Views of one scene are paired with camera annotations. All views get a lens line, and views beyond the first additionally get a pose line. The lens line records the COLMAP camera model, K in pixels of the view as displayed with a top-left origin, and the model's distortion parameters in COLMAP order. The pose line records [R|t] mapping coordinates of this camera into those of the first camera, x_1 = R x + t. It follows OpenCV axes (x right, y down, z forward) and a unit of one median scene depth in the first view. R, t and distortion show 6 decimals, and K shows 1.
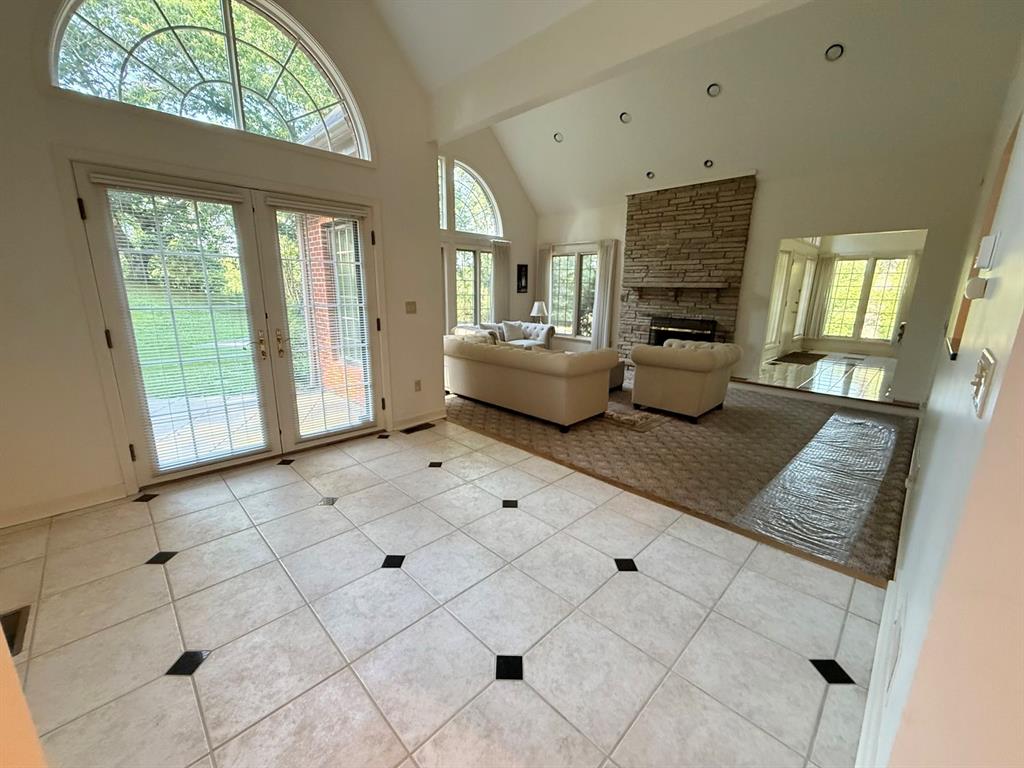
lens RADIAL K [[411.1, 0, 513.6], [0, 411.1, 384.7], [0, 0, 1]] dist [-0.001315, -0.000087]
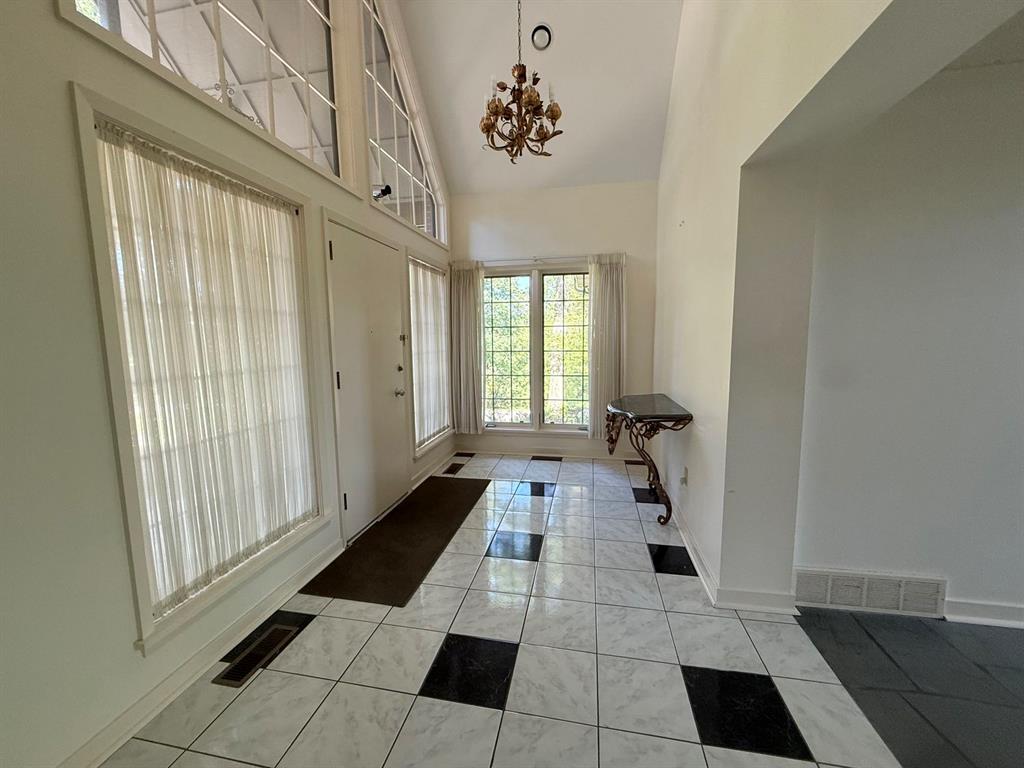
lens RADIAL K [[411.1, 0, 510.0], [0, 411.1, 387.1], [0, 0, 1]] dist [-0.001315, -0.000087]
pose [[0.827738, -0.093026, 0.553350, 0.525579], [0.151300, 0.986637, -0.060457, -0.134921], [-0.540331, 0.133764, 0.830752, 0.584896]]
